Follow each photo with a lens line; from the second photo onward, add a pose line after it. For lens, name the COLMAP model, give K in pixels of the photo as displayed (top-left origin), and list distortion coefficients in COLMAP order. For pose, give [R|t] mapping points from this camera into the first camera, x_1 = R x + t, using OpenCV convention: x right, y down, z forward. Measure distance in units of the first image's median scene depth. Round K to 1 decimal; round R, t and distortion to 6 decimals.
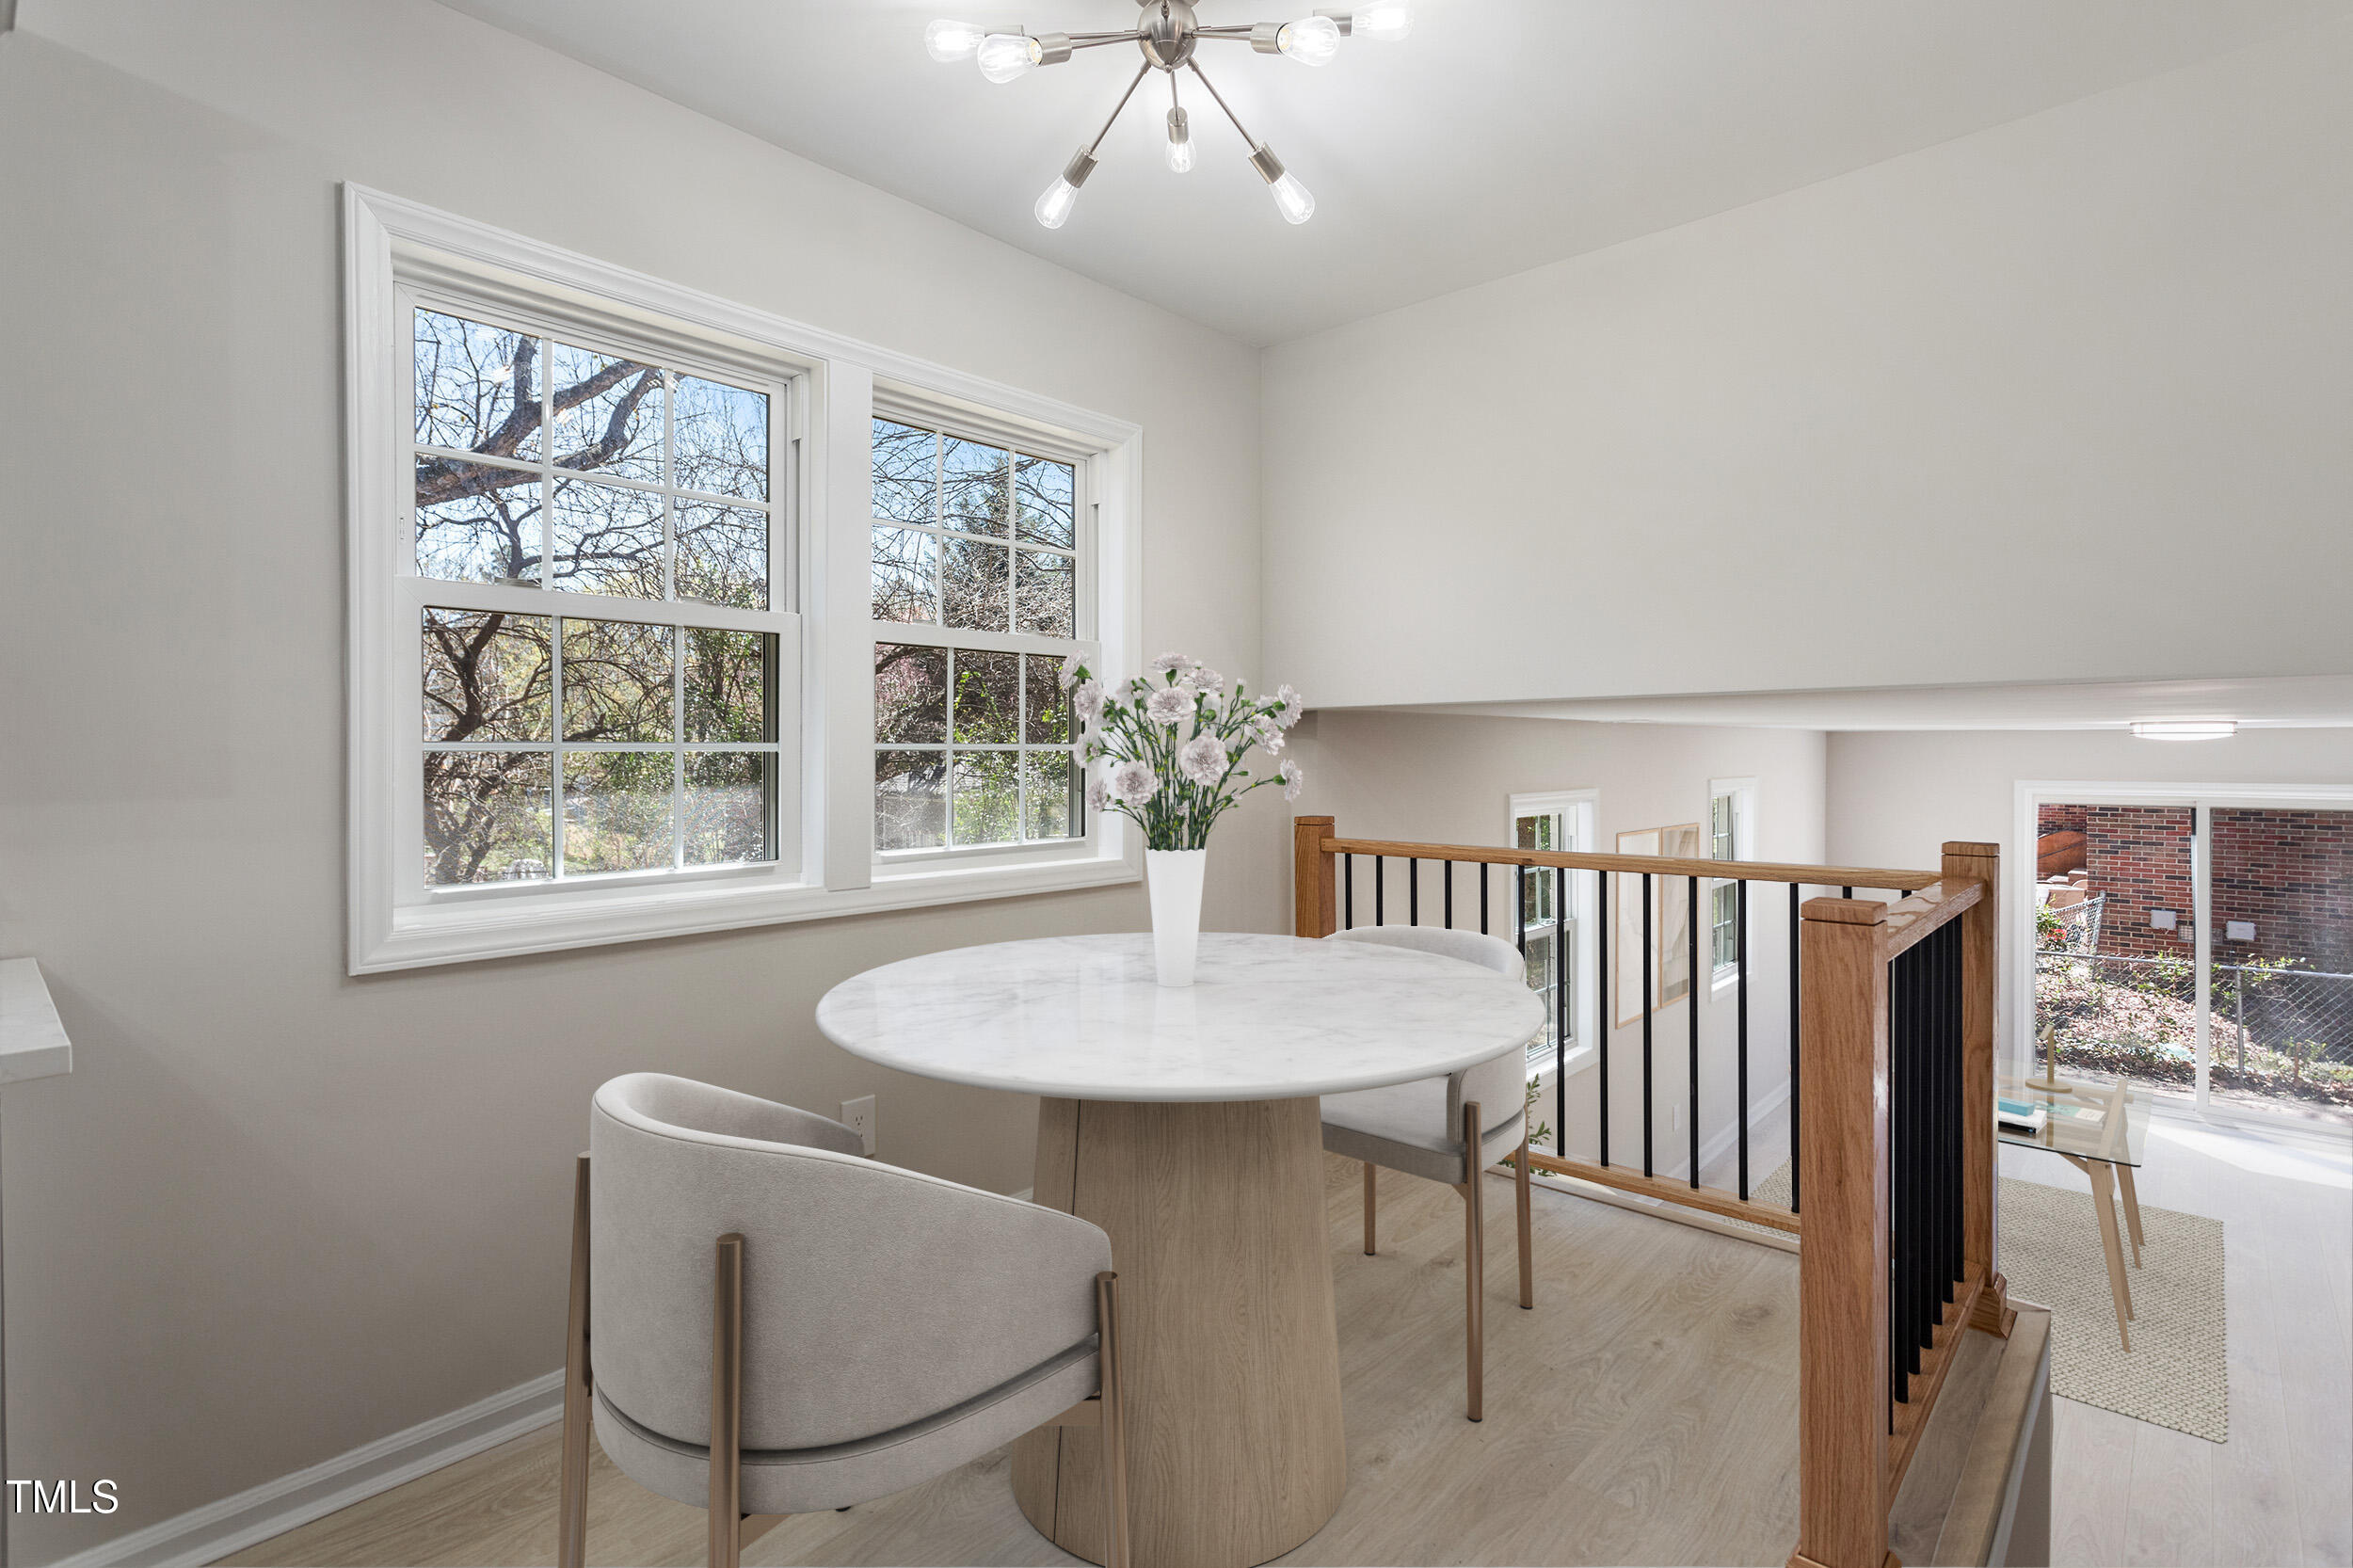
lens RADIAL K [[1129.6, 0, 1186.8], [0, 1129.6, 767.5], [0, 0, 1]] dist [-0.003708, 0.002043]
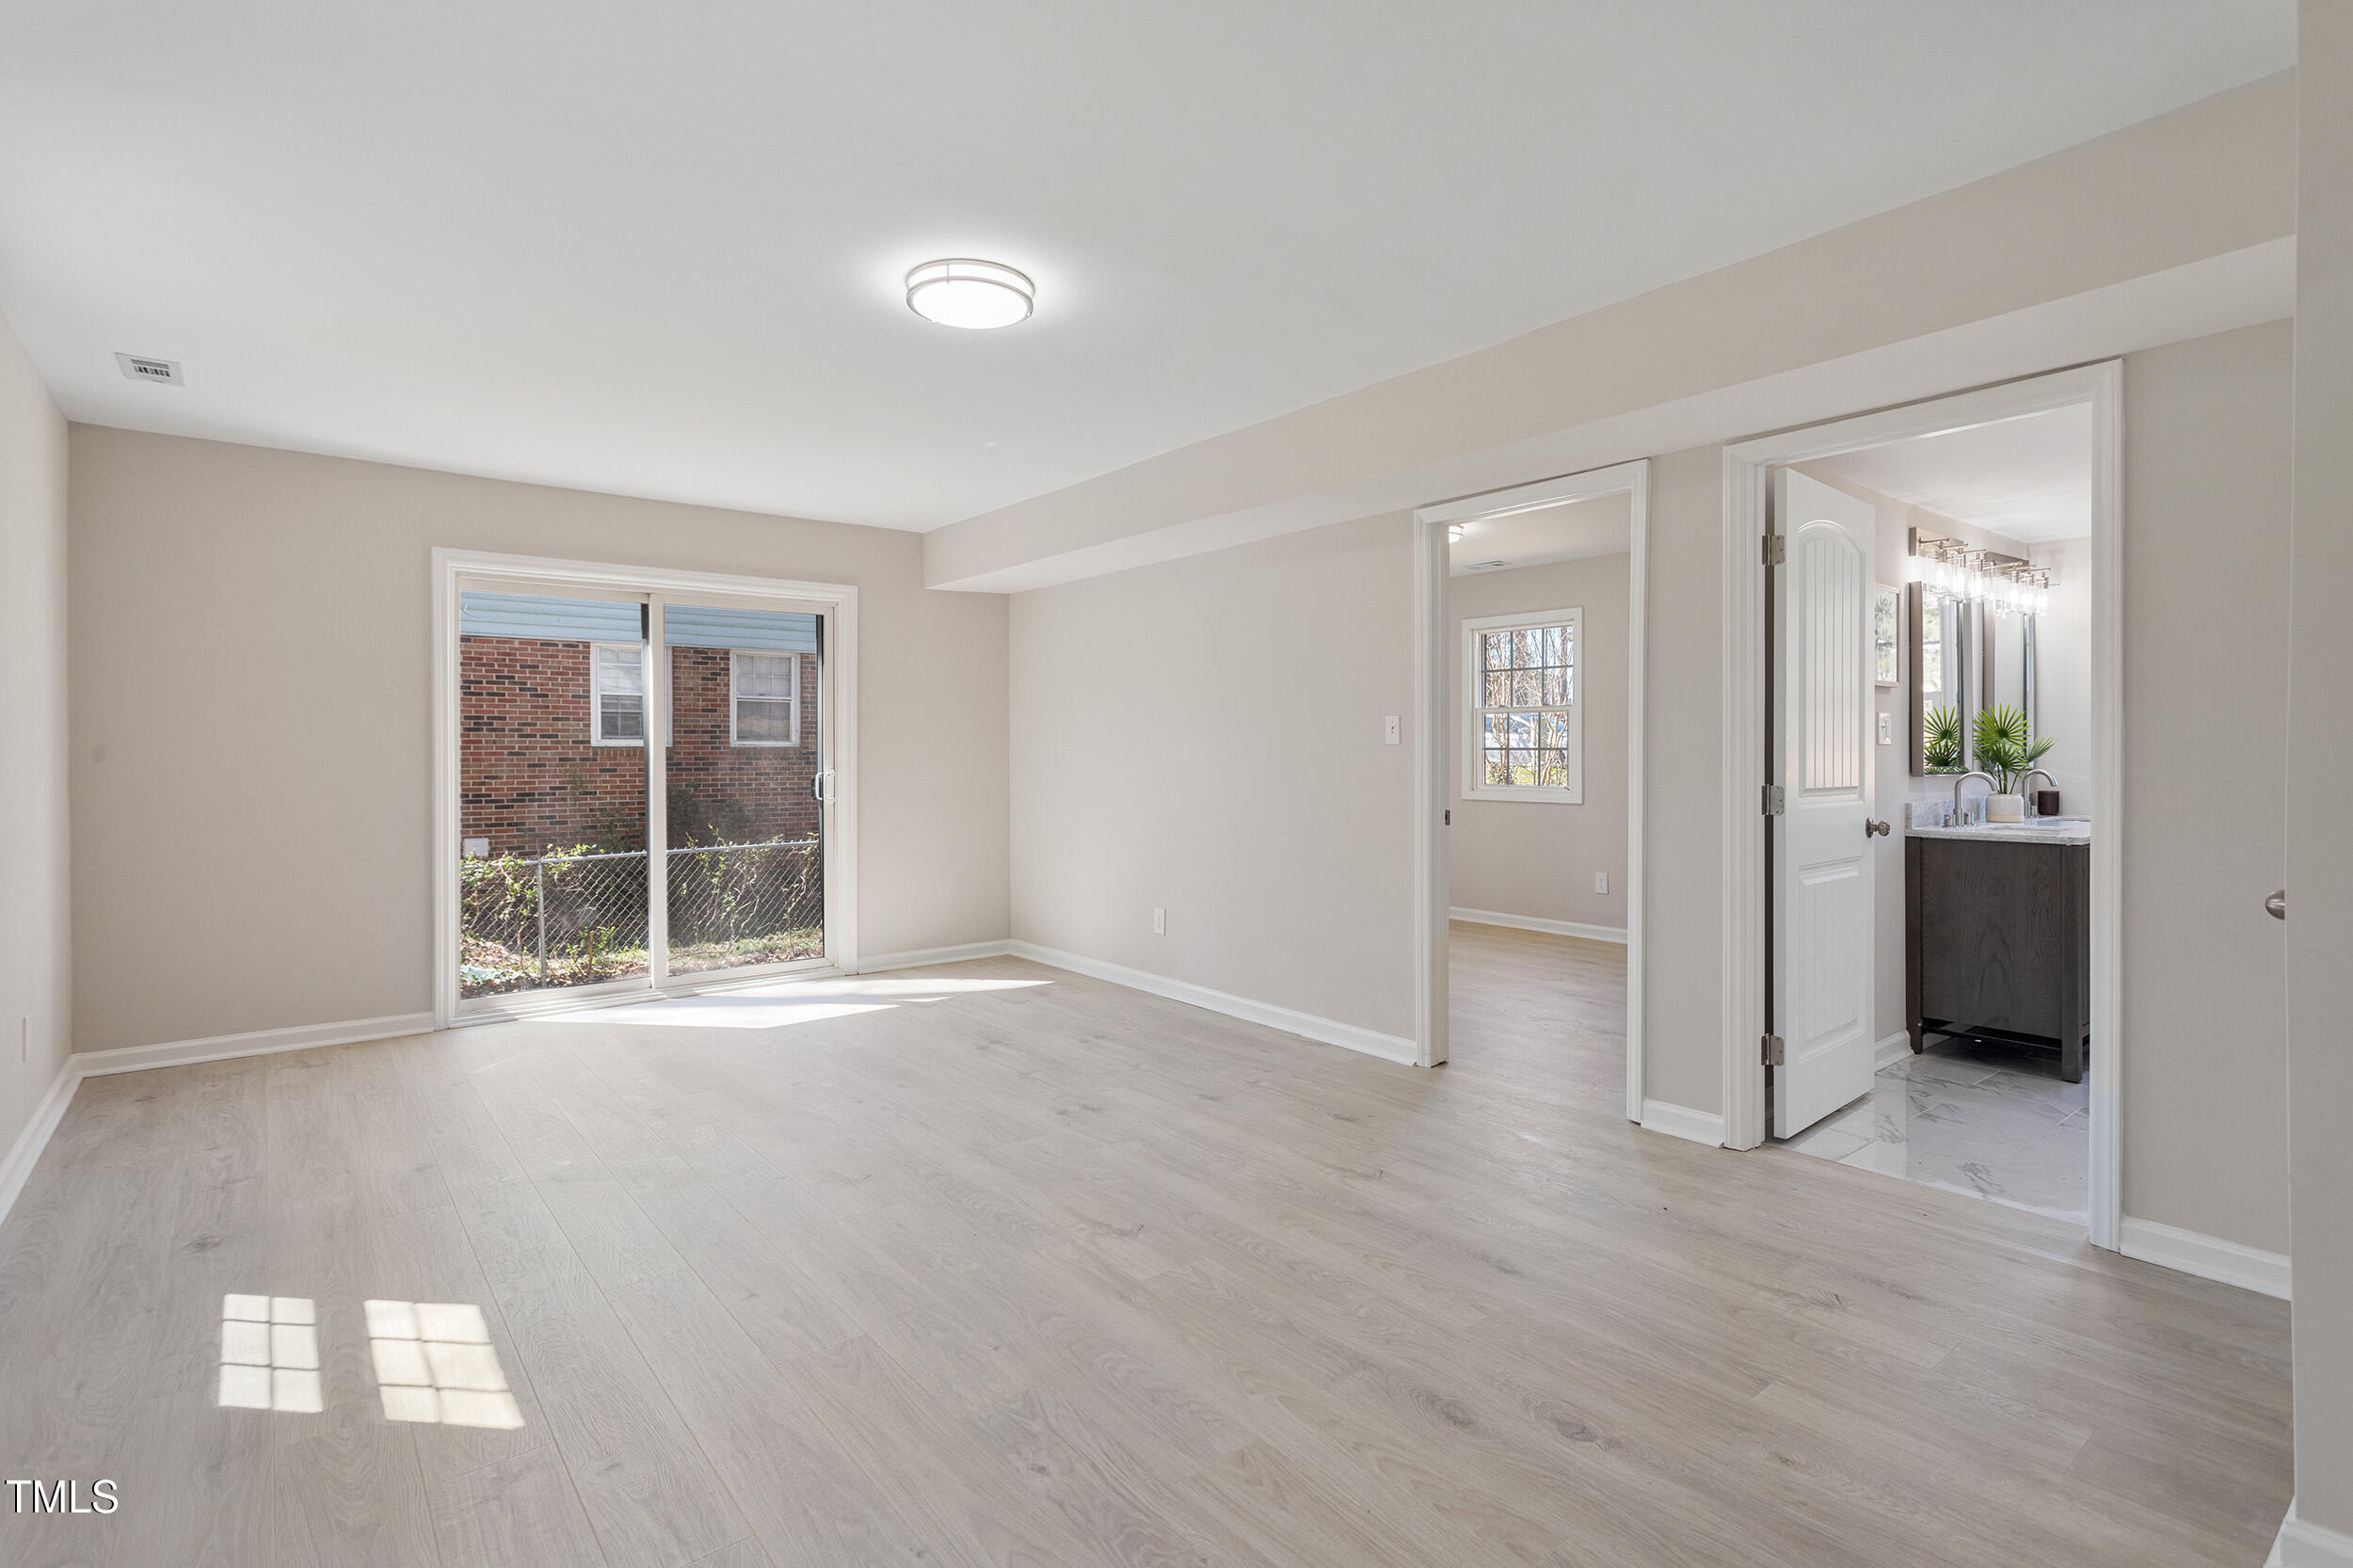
lens RADIAL K [[1129.6, 0, 1191.2], [0, 1129.6, 768.8], [0, 0, 1]] dist [-0.003708, 0.002043]
pose [[0.153880, -0.001799, 0.988088, 0.109105], [0.006457, 0.999979, 0.000815, 0.107138], [-0.988068, 0.006254, 0.153888, 0.340723]]
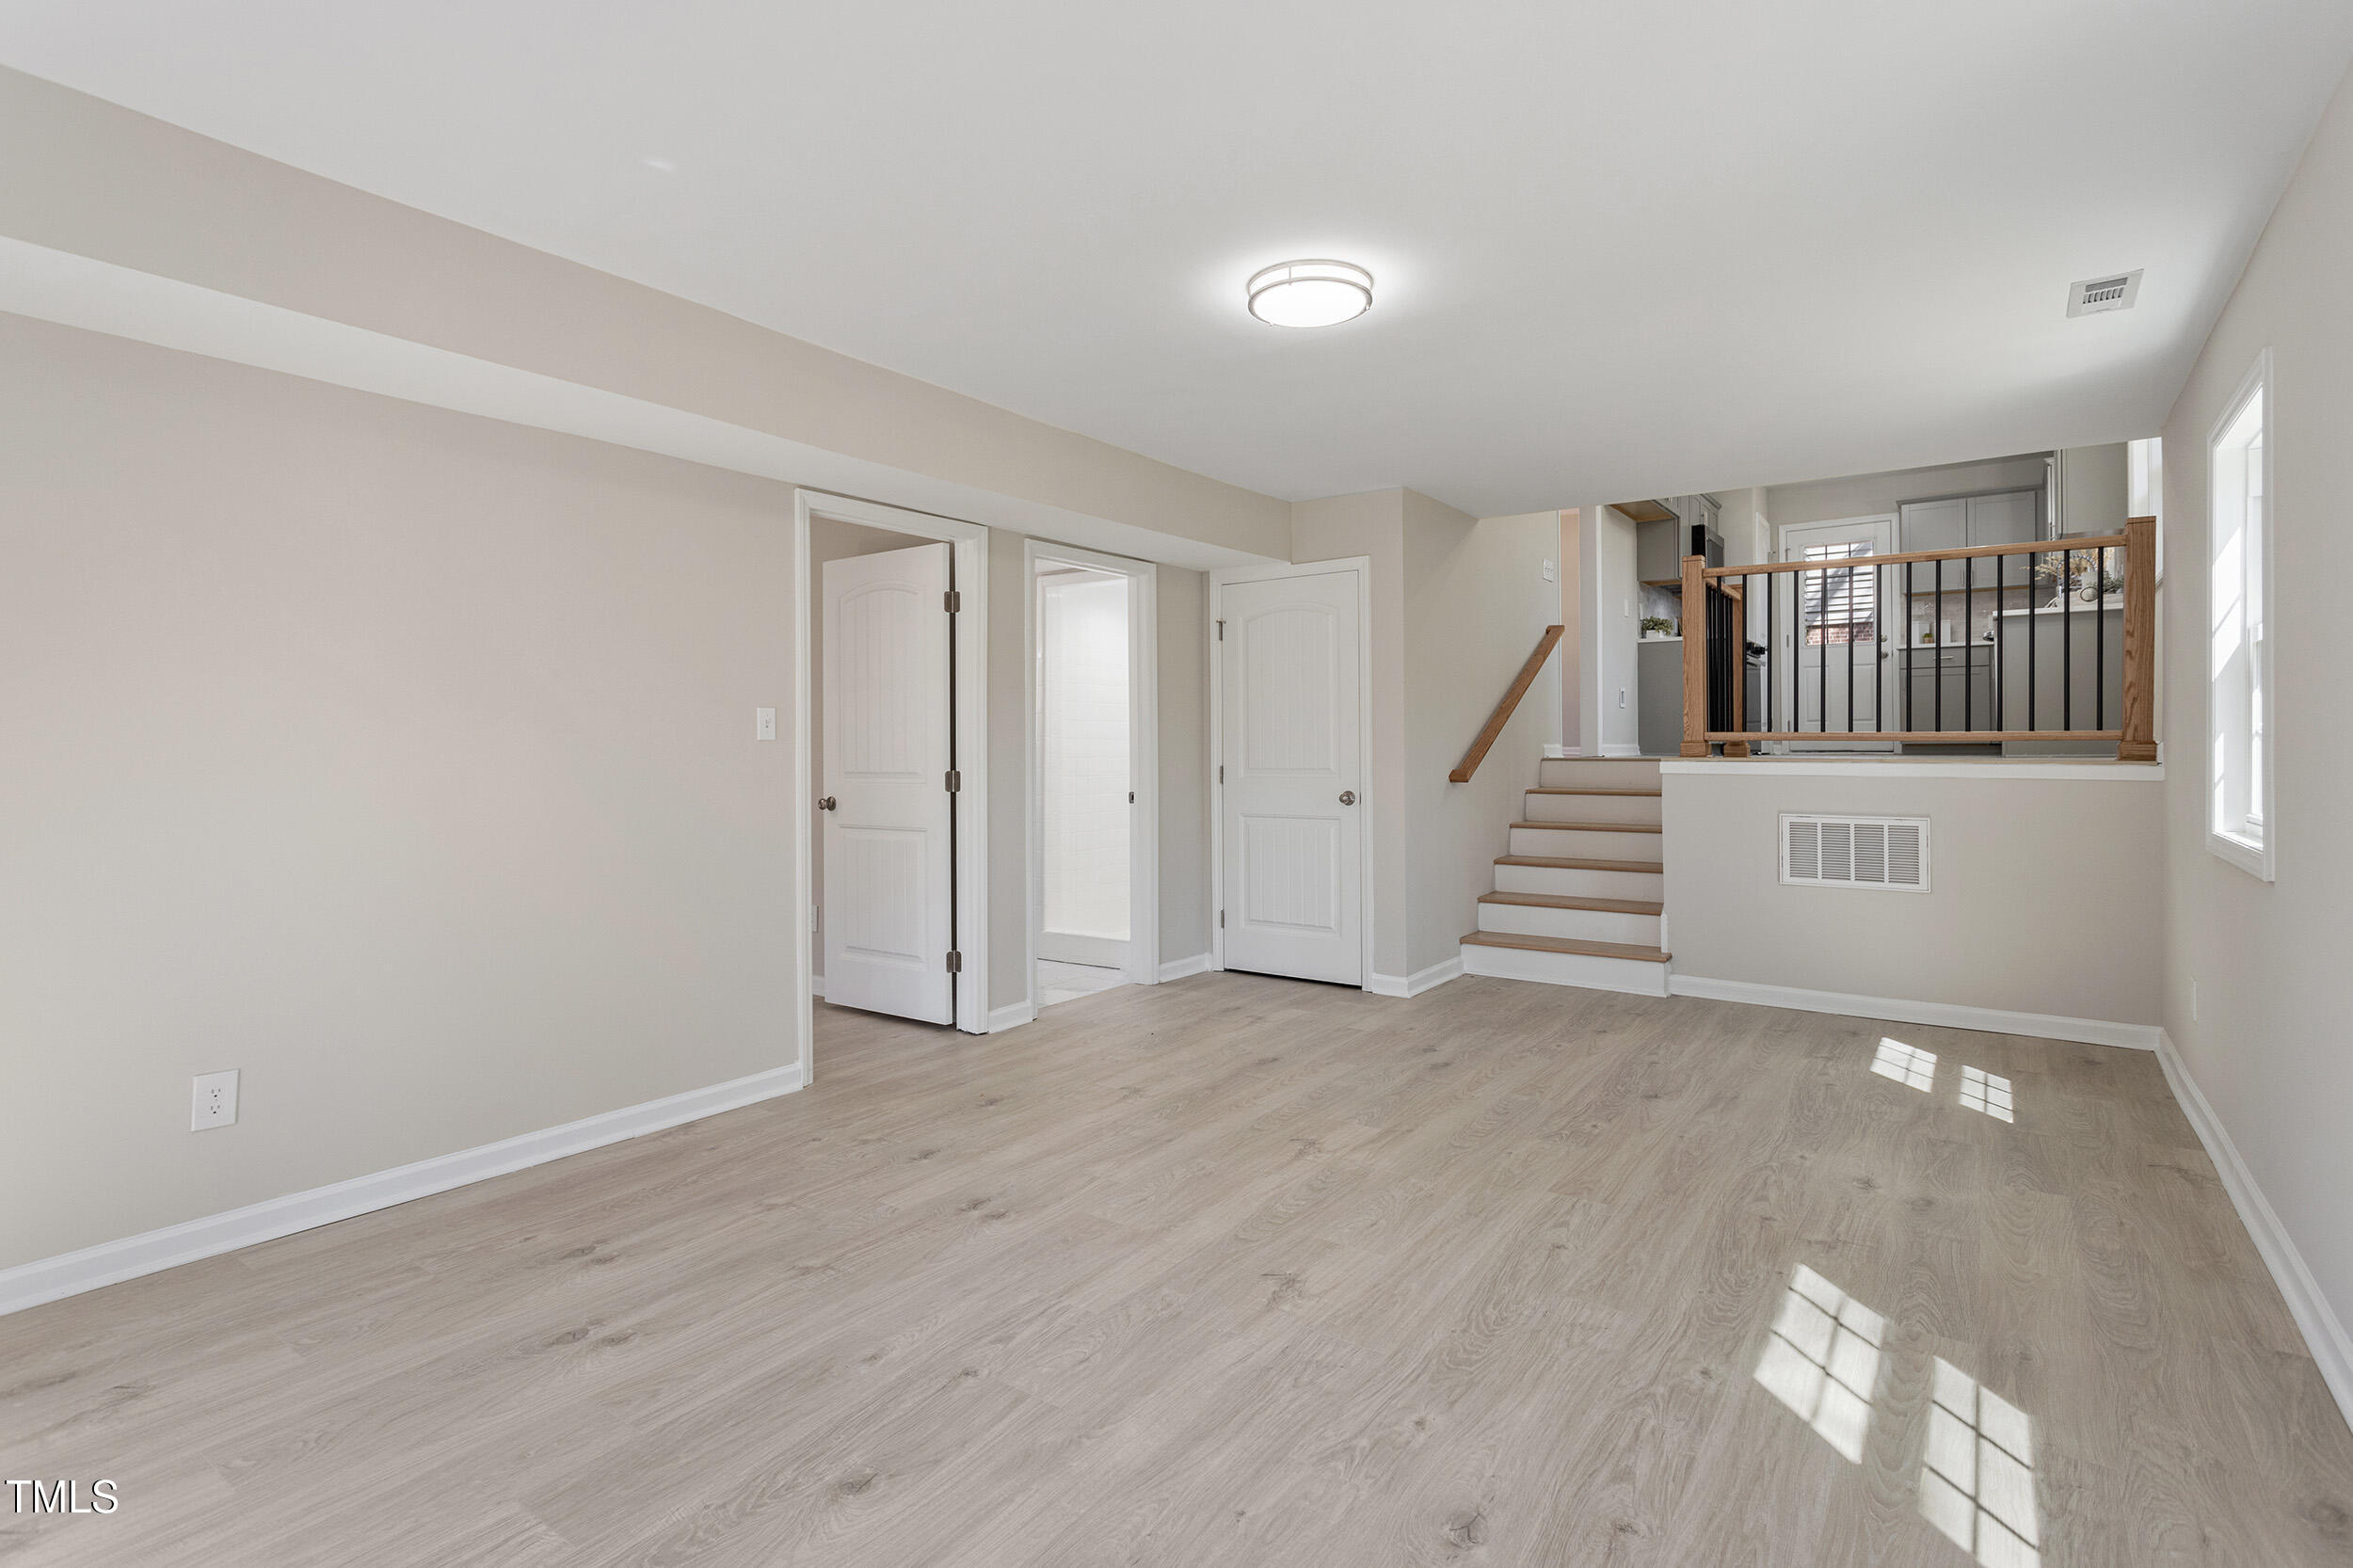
lens RADIAL K [[1129.6, 0, 1176.0], [0, 1129.6, 767.3], [0, 0, 1]] dist [-0.003708, 0.002043]
pose [[-0.994472, 0.019217, -0.103226, 1.578575], [0.016731, 0.999550, 0.024899, 0.078539], [0.103658, 0.023034, -0.994346, 1.995518]]
